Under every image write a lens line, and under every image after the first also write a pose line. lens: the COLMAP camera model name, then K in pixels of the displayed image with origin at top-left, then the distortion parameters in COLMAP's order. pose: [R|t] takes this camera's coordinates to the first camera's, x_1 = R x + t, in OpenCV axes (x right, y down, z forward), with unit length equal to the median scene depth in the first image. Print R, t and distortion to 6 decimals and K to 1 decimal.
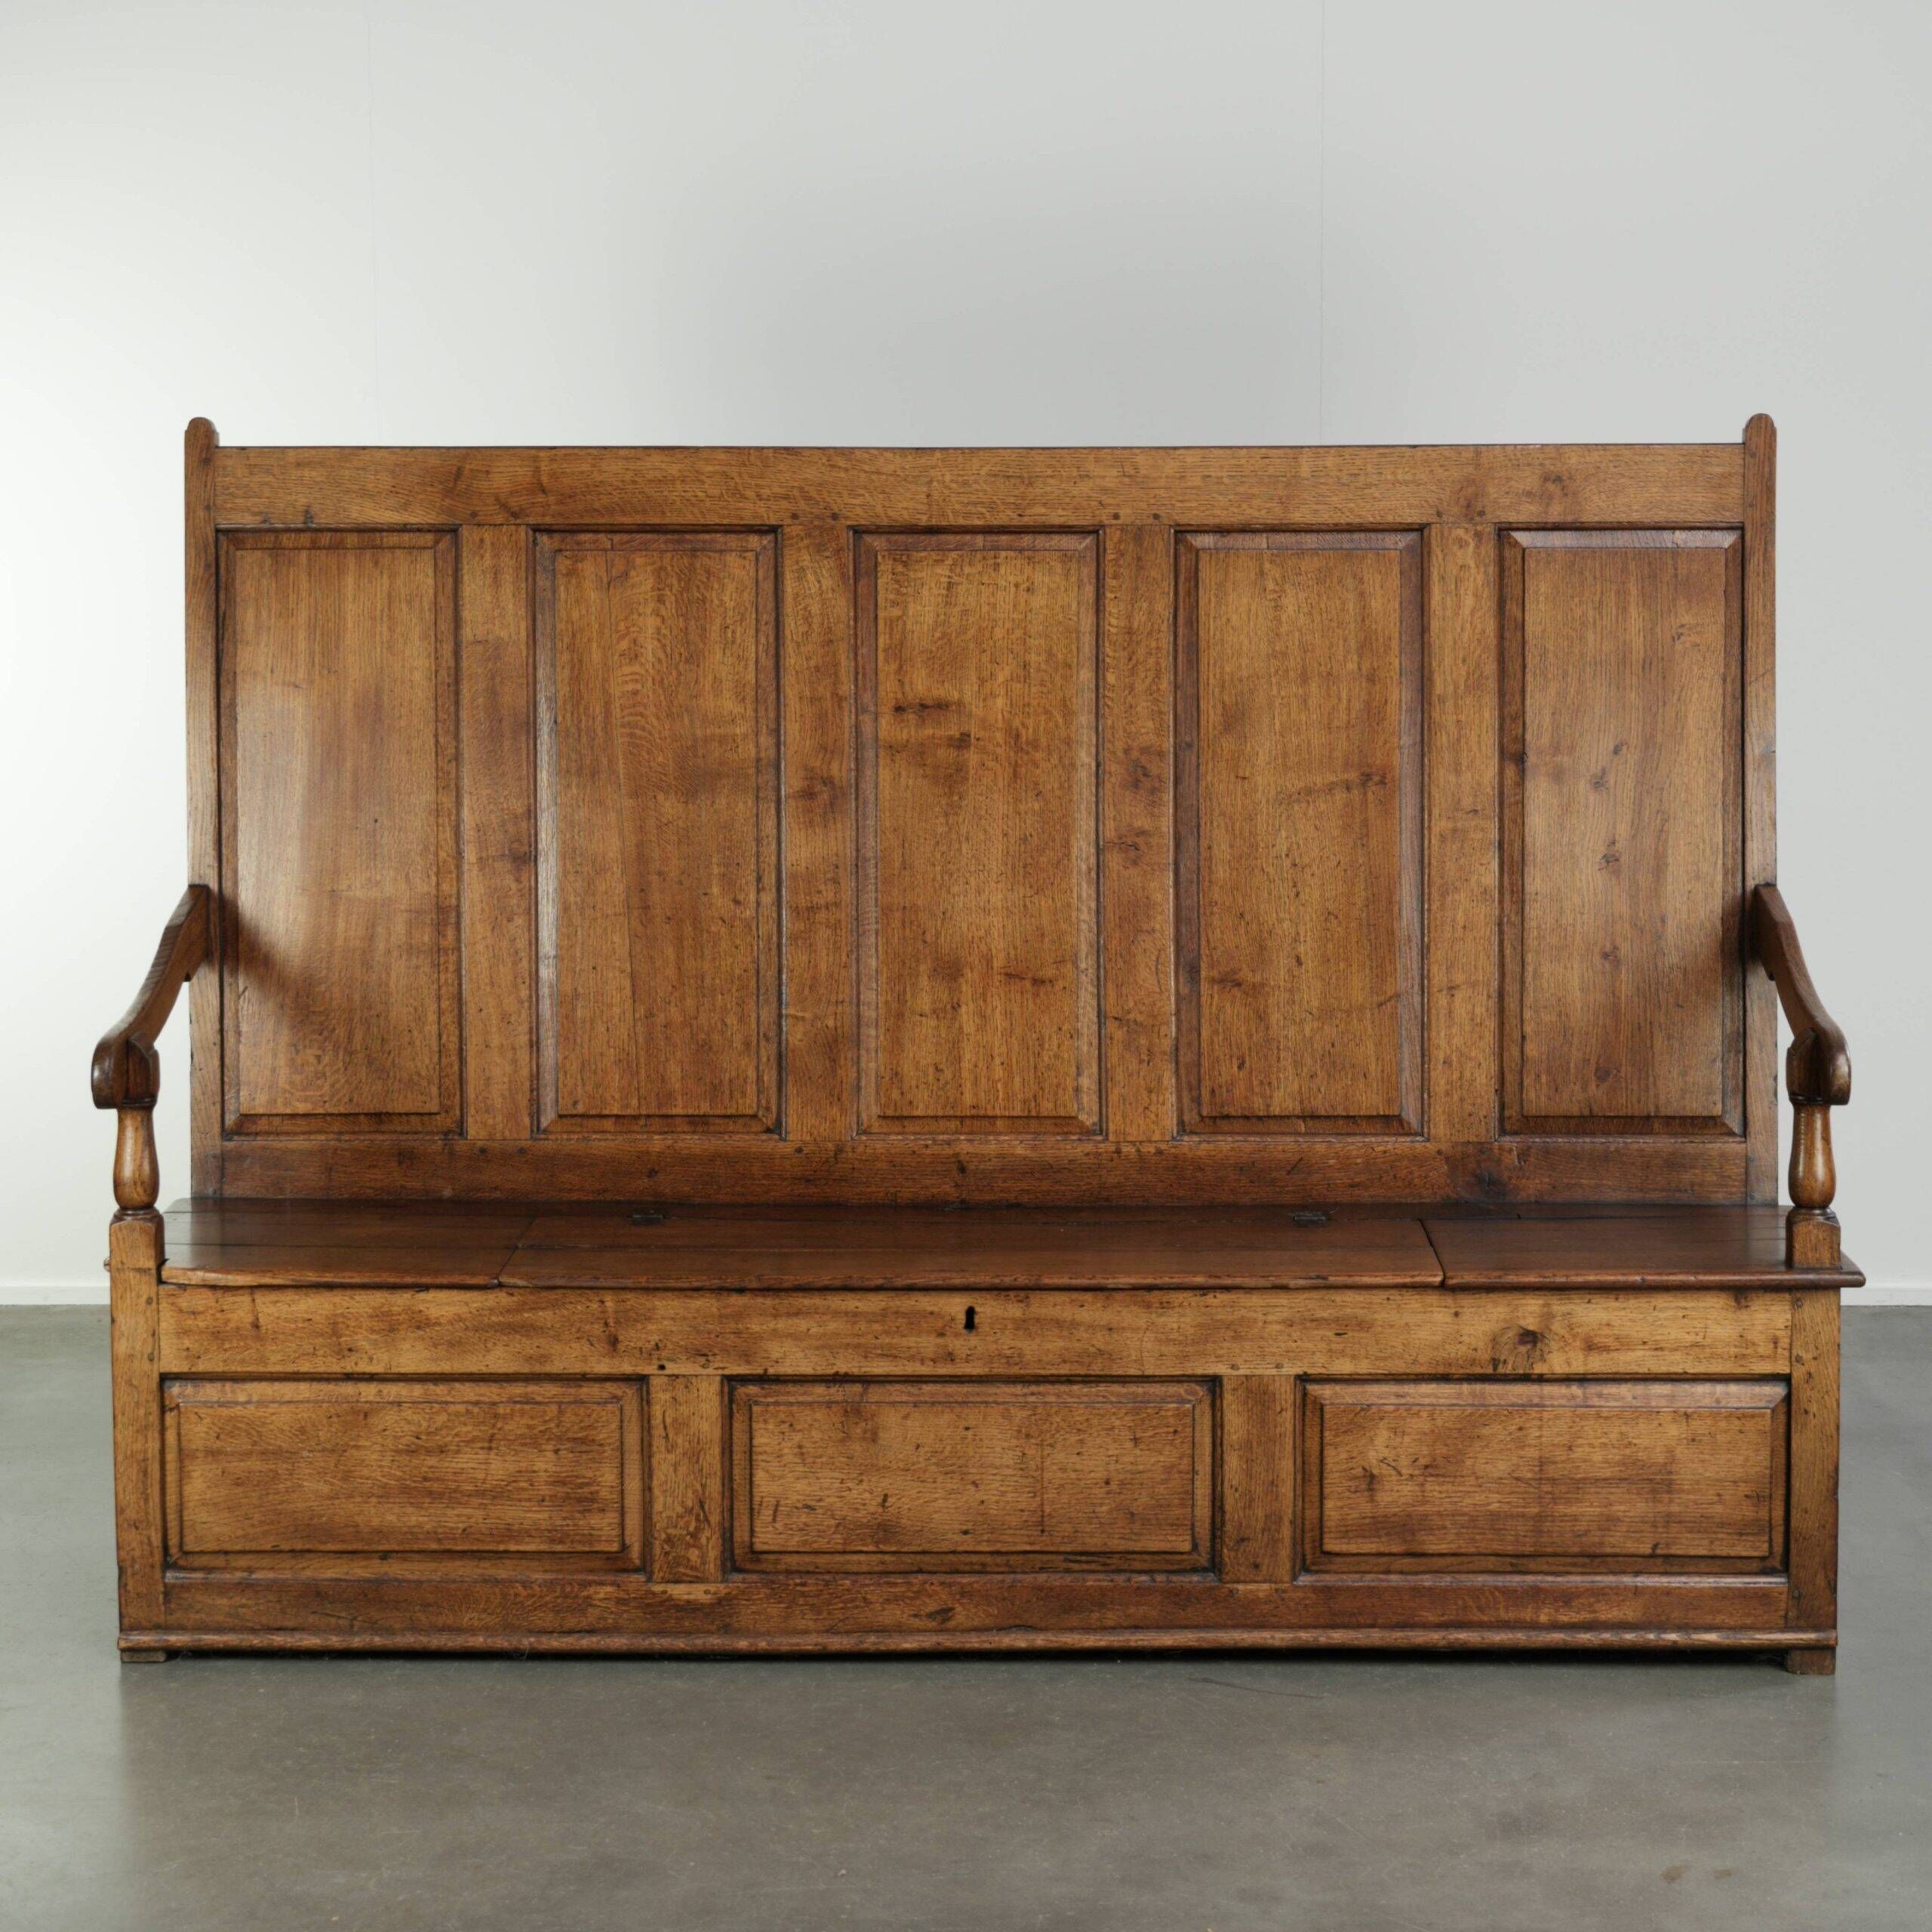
lens RADIAL K [[4398.5, 0, 980.4], [0, 4398.5, 885.5], [0, 0, 1]] dist [0.075541, 0.000000]
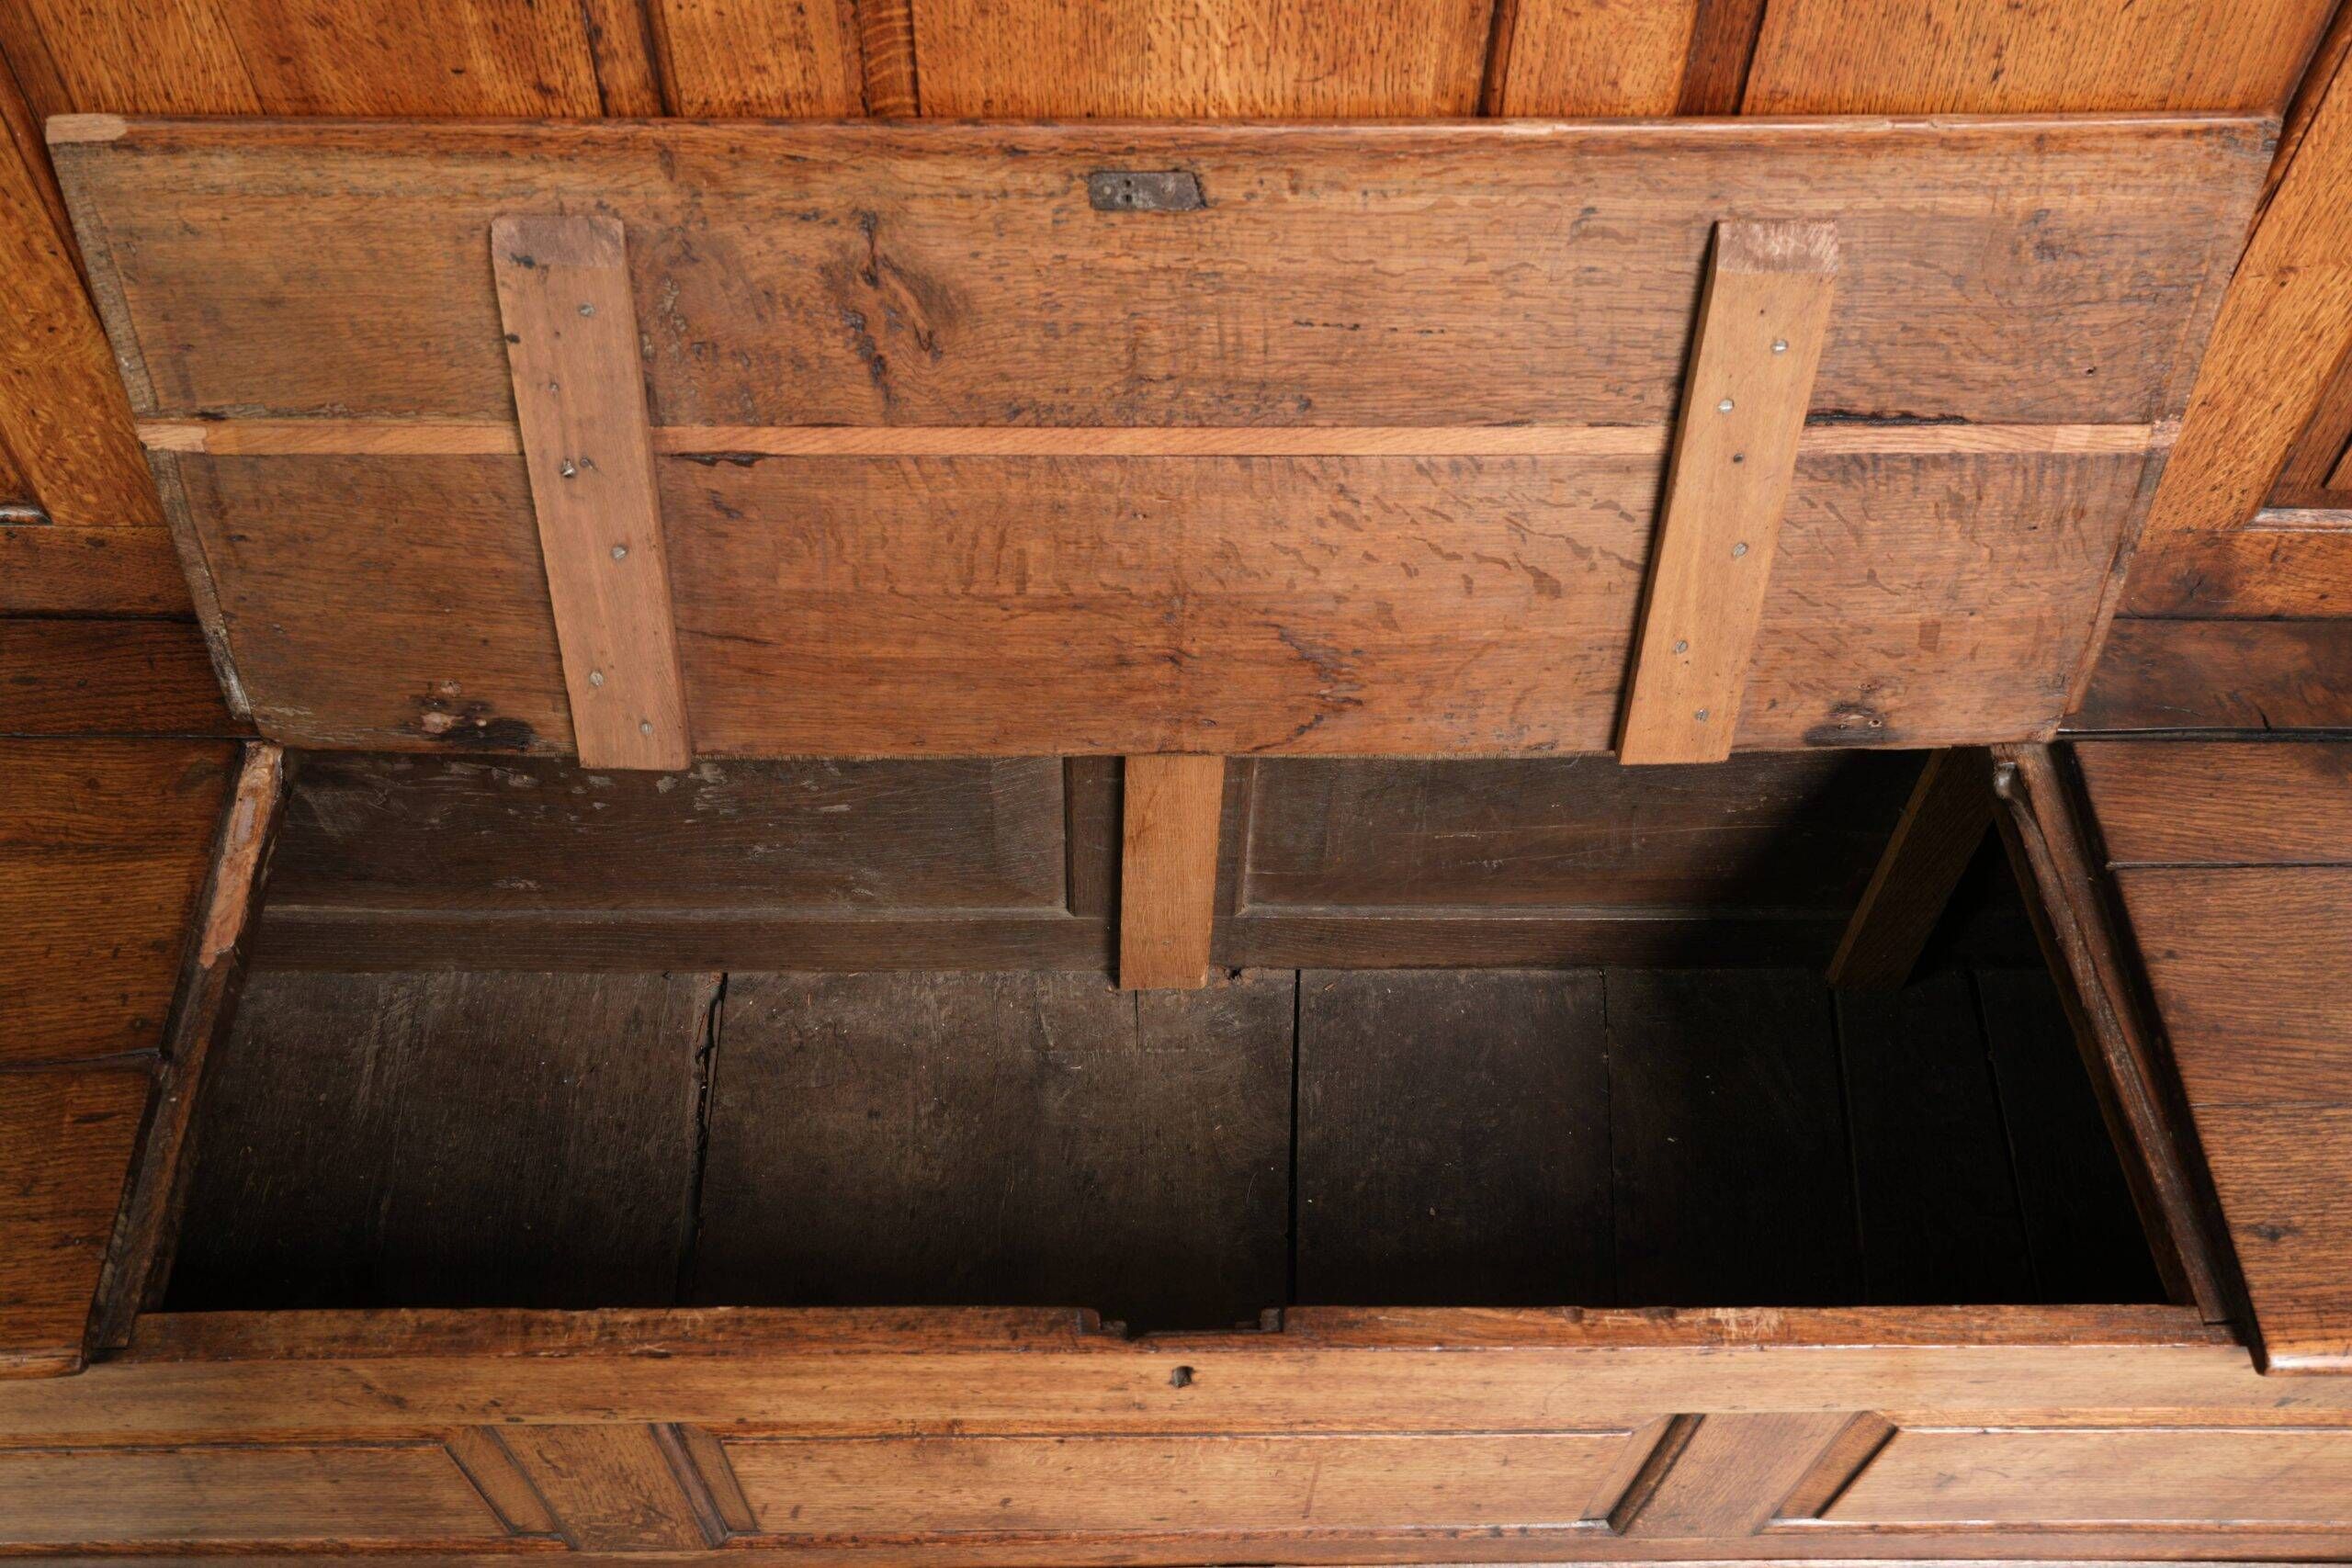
lens RADIAL K [[2205.8, 0, 1172.3], [0, 2205.8, 776.4], [0, 0, 1]] dist [0.019132, 0.000000]
pose [[0.998350, -0.024408, 0.051978, -0.012619], [-0.023755, 0.648547, 0.760804, -0.105253], [-0.052280, -0.760783, 0.646897, 0.830437]]
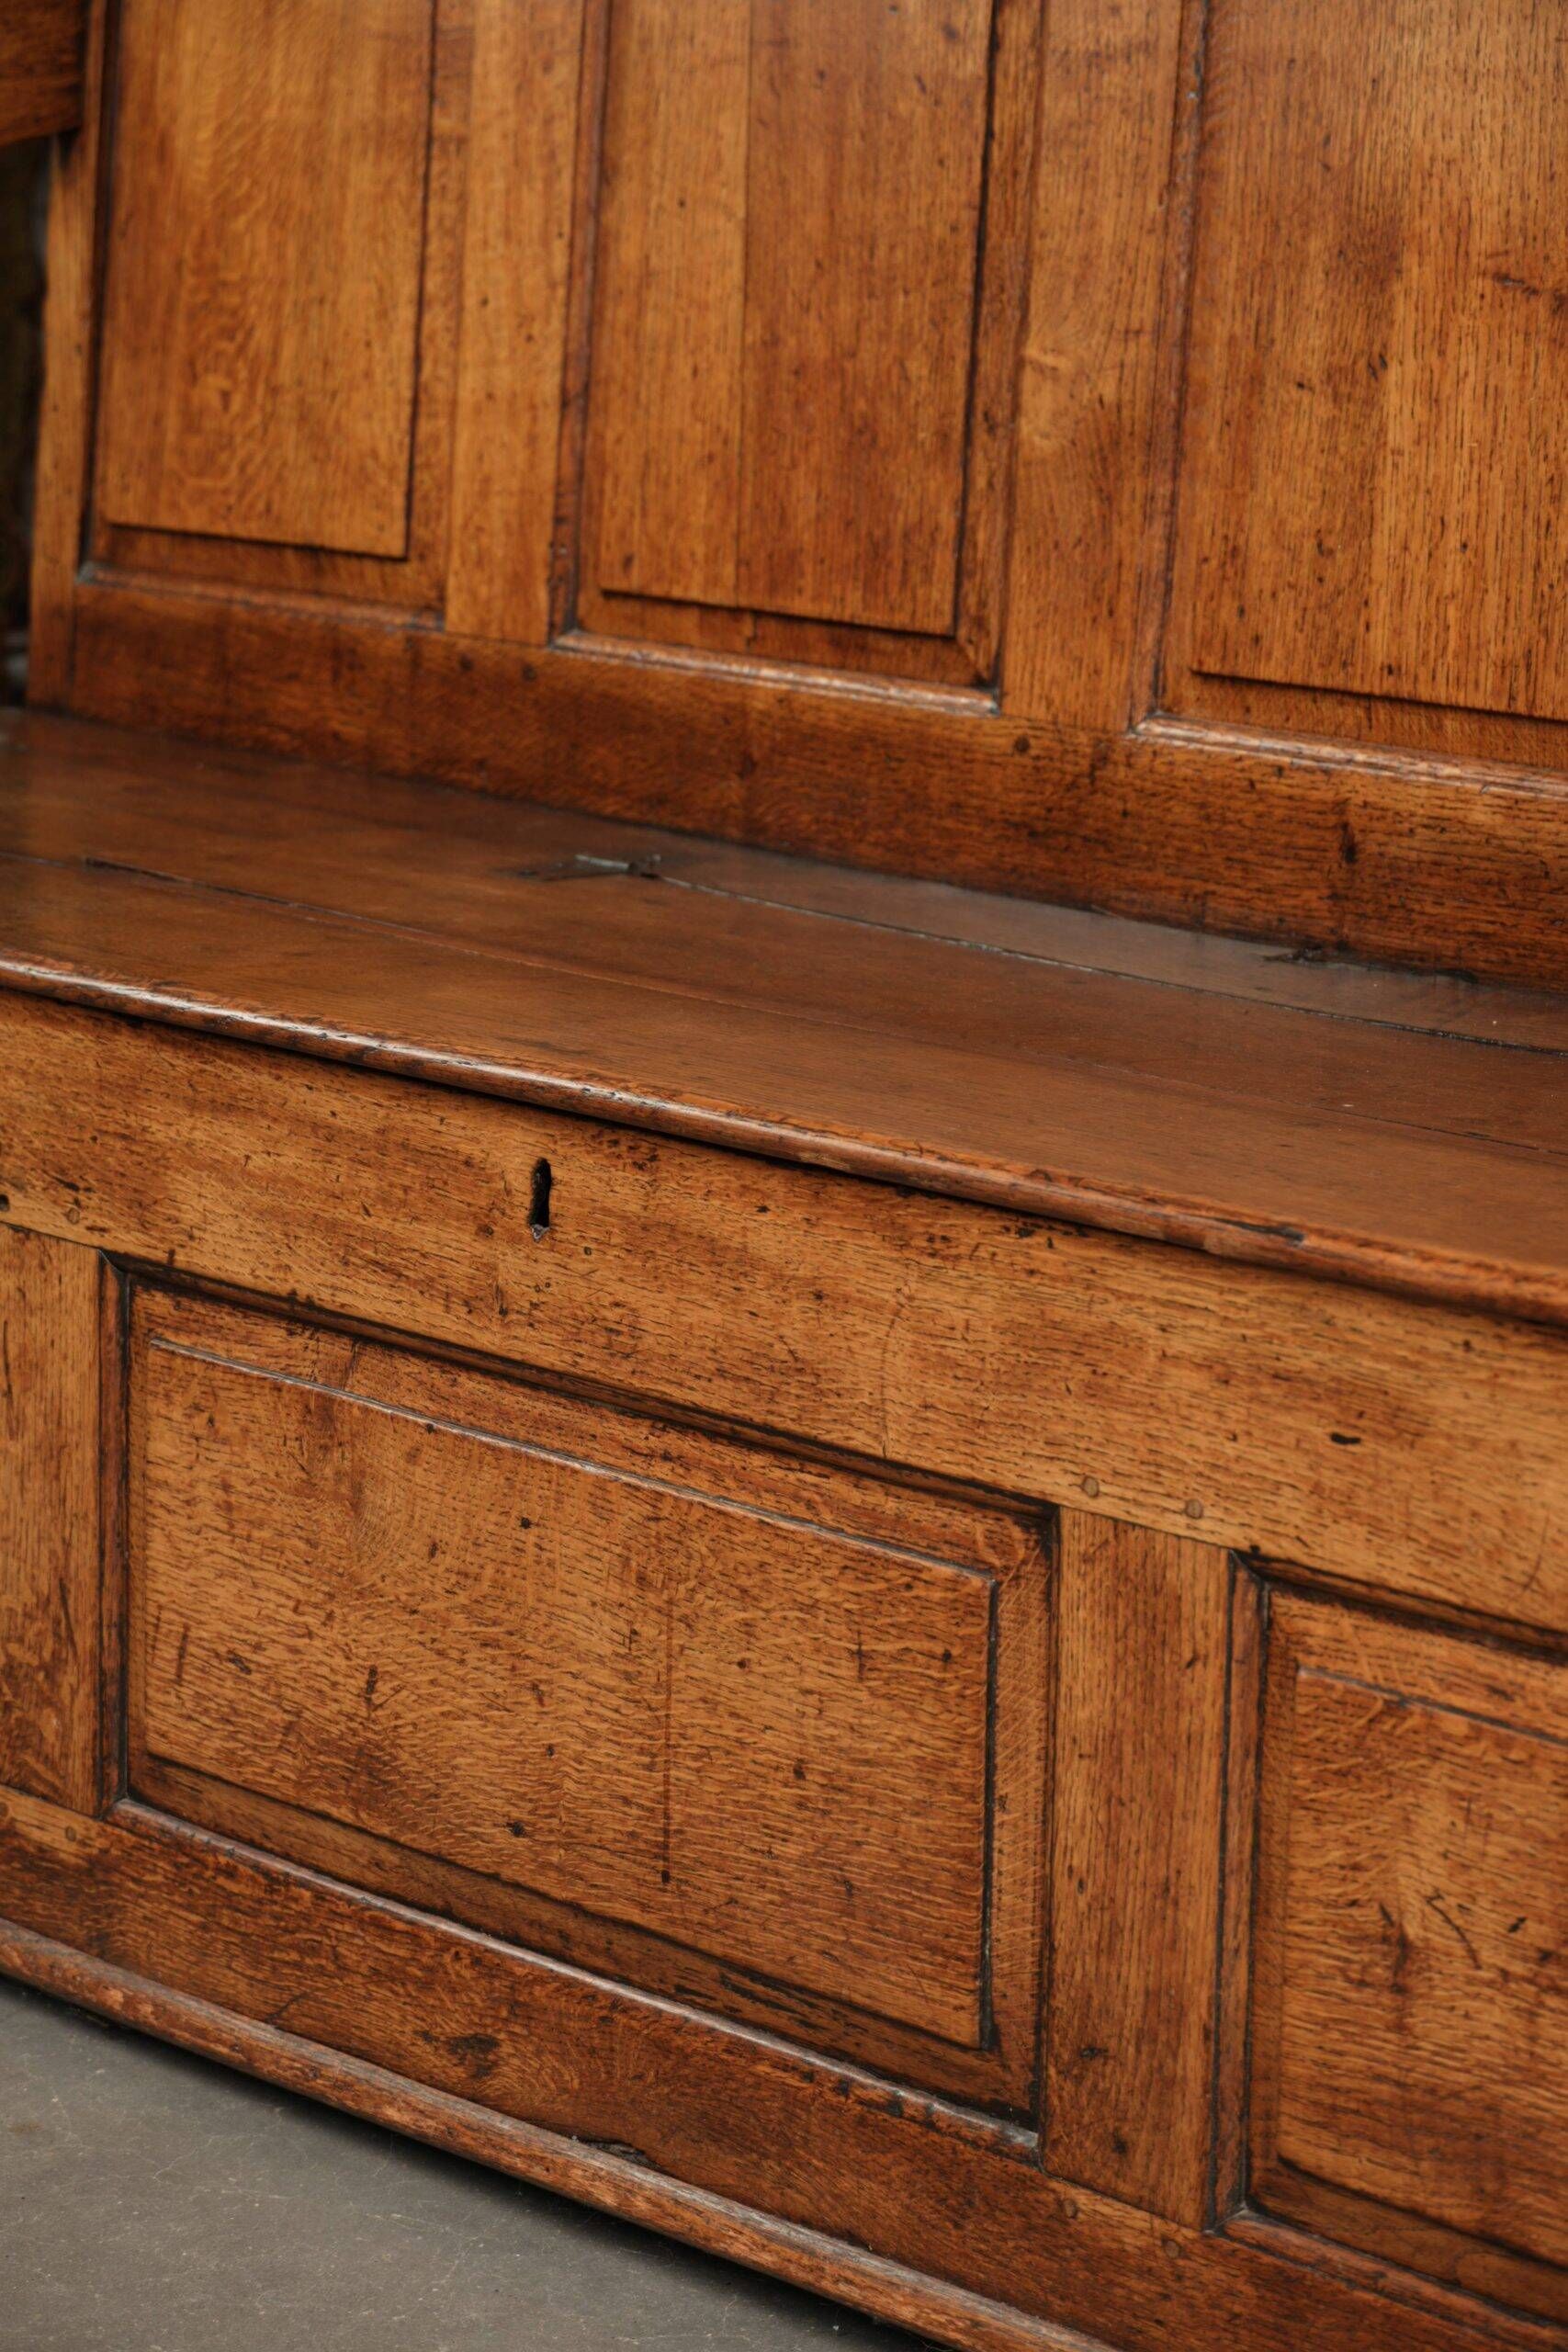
lens RADIAL K [[6621.0, 0, 787.6], [0, 6621.0, 1184.3], [0, 0, 1]] dist [0.102731, 0.000000]
pose [[0.682847, 0.151369, -0.714708, 0.337228], [-0.097940, 0.988436, 0.115767, 0.035189], [0.723967, -0.009053, 0.689775, 0.618602]]
